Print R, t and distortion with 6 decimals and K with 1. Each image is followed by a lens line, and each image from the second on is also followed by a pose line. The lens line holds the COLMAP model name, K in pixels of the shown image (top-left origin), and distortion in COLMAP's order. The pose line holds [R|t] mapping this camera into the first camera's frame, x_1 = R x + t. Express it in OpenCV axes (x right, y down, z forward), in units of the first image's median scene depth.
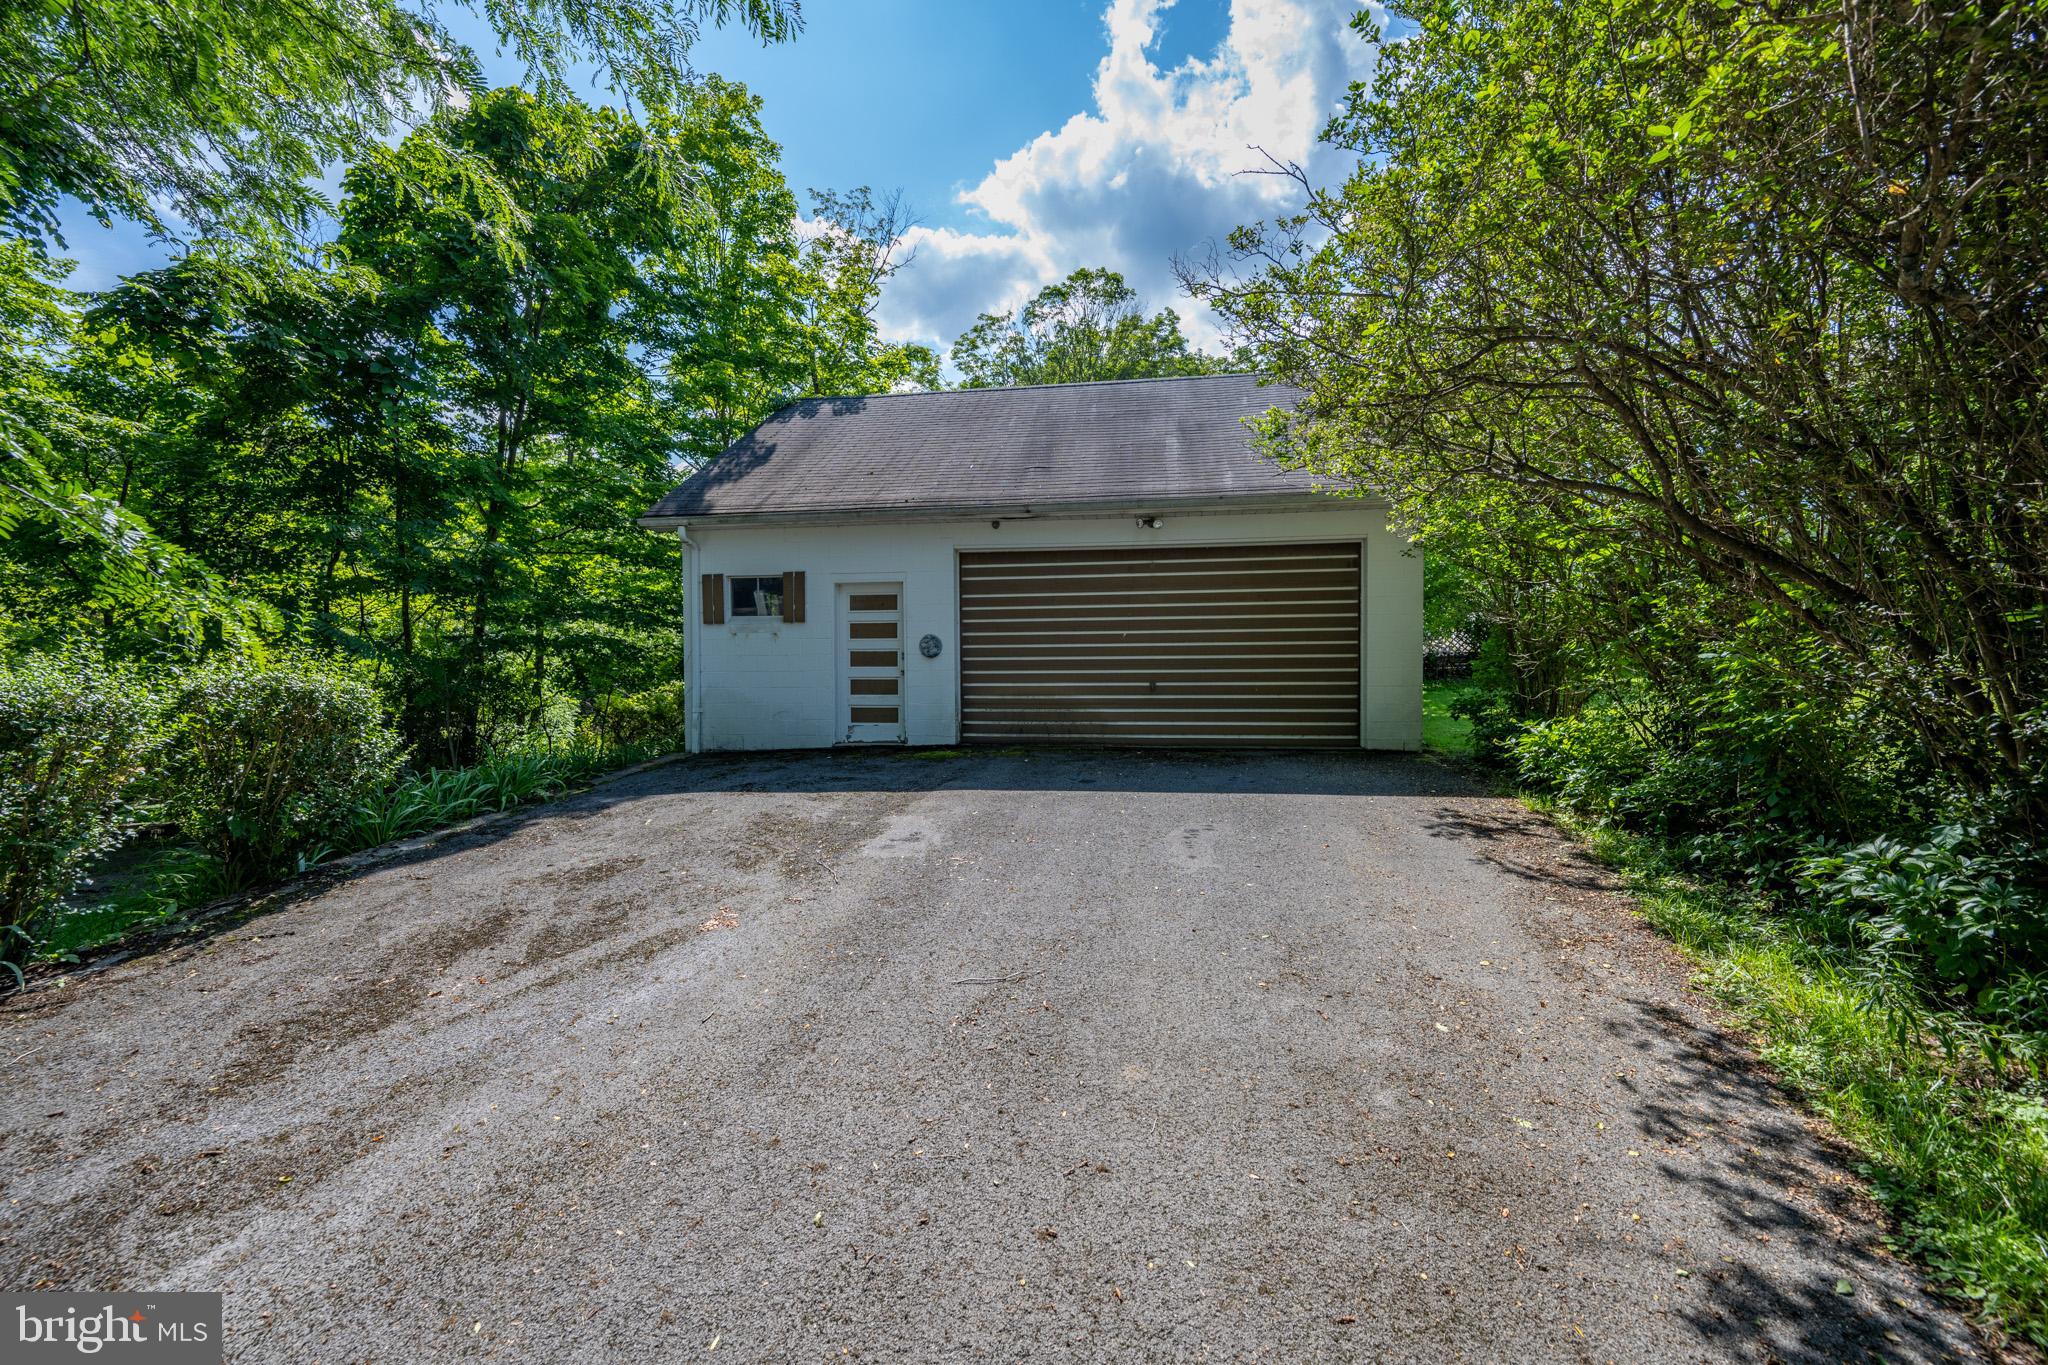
lens RADIAL K [[811.6, 0, 1015.3], [0, 811.6, 678.9], [0, 0, 1]] dist [-0.001114, -0.000140]
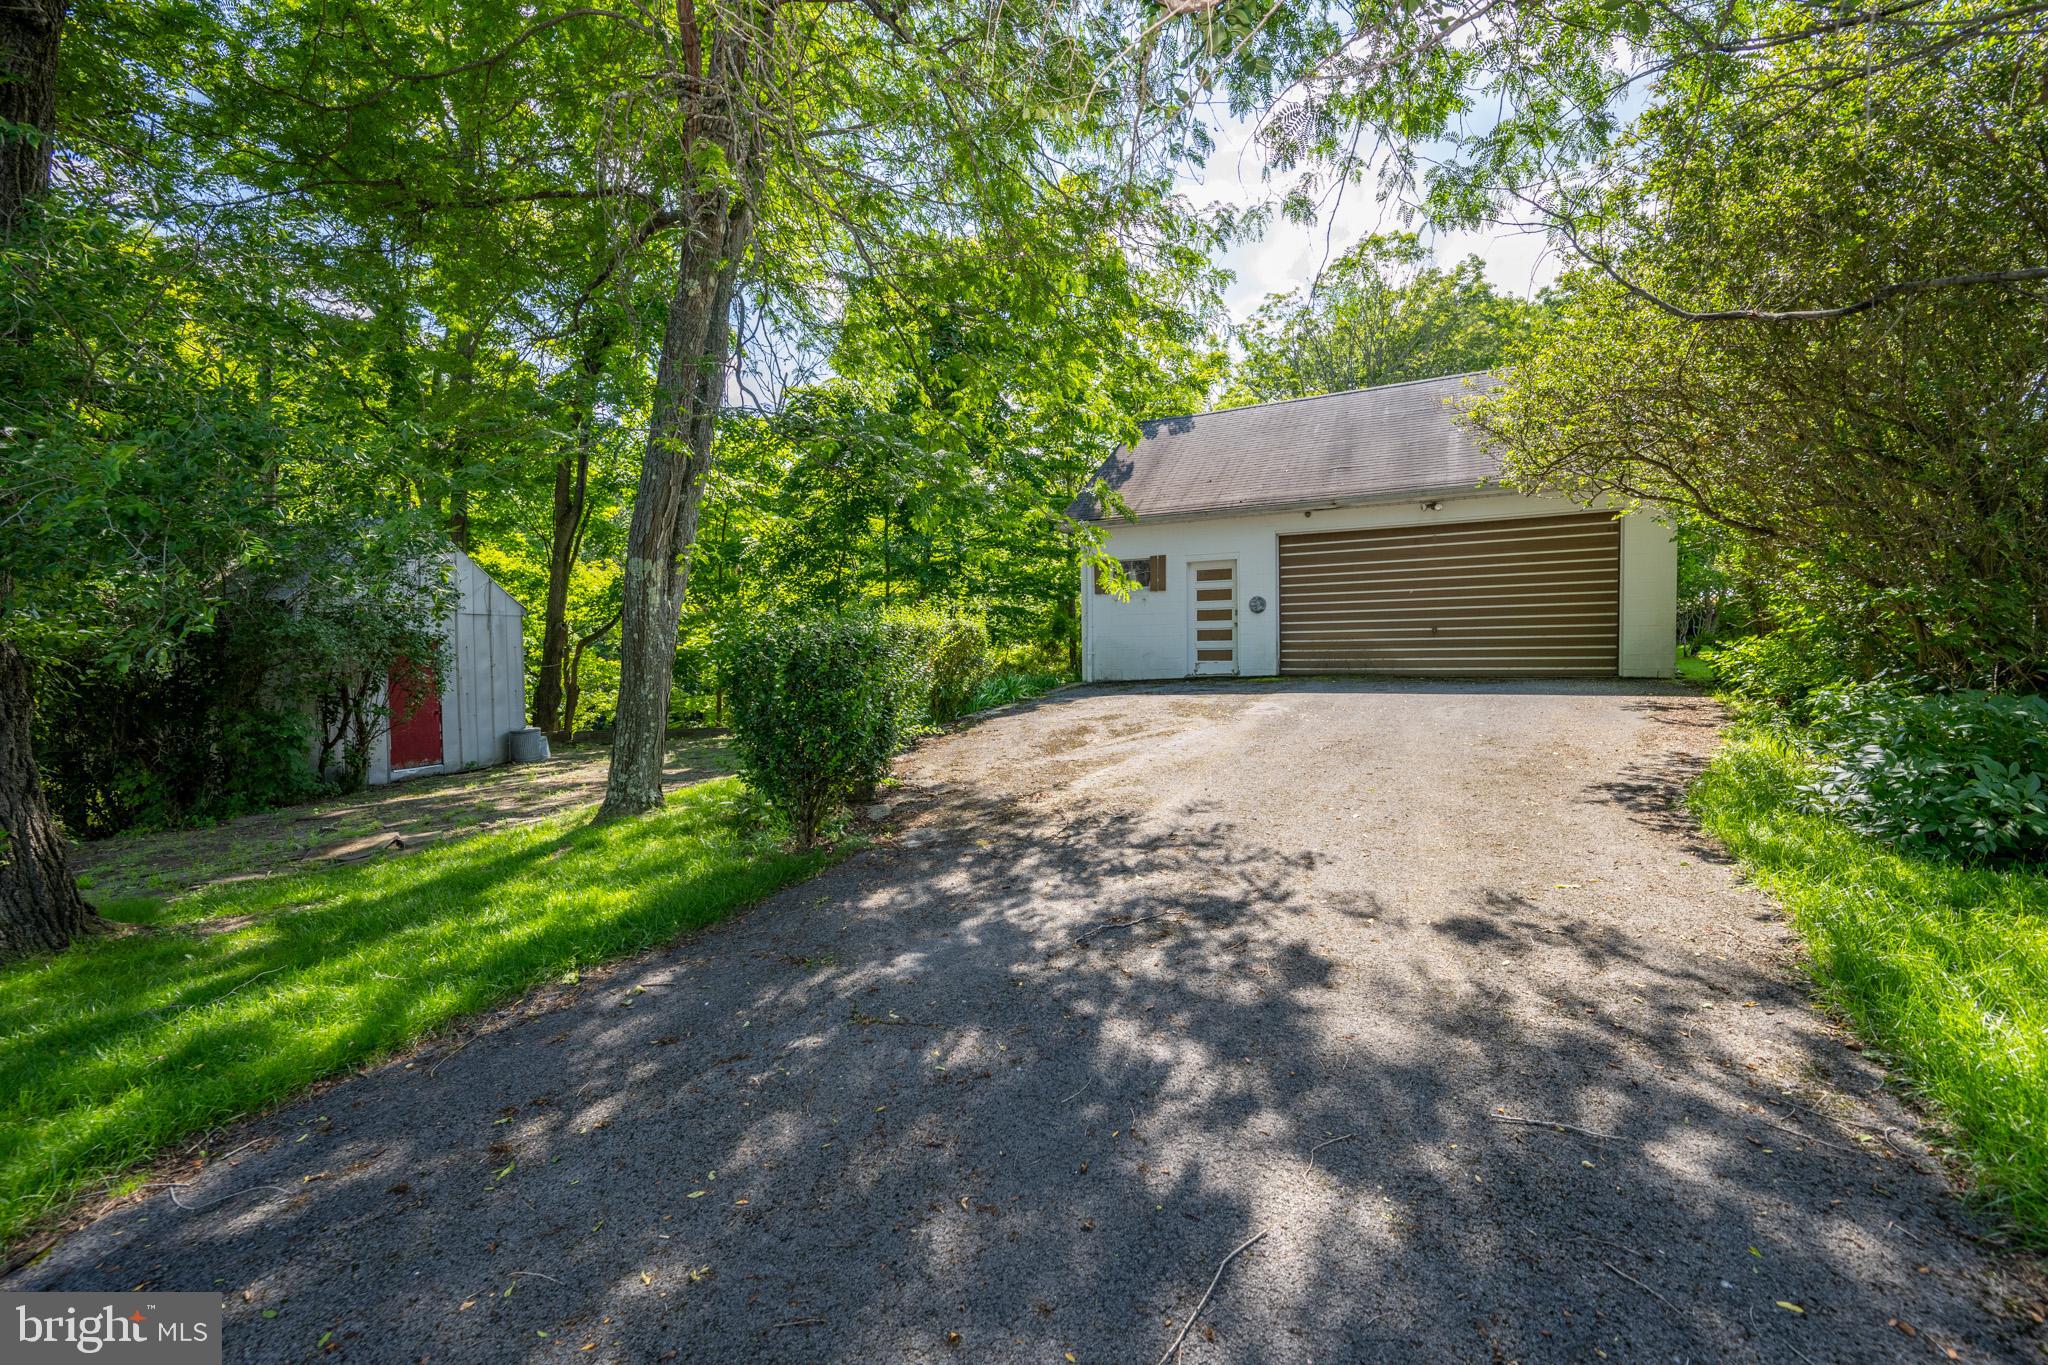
lens RADIAL K [[811.6, 0, 1015.3], [0, 811.6, 678.9], [0, 0, 1]] dist [-0.001114, -0.000140]
pose [[0.946072, 0.002176, -0.323949, -0.045037], [0.007699, 0.999544, 0.029199, 0.042390], [0.323865, -0.030118, 0.945624, -0.447150]]
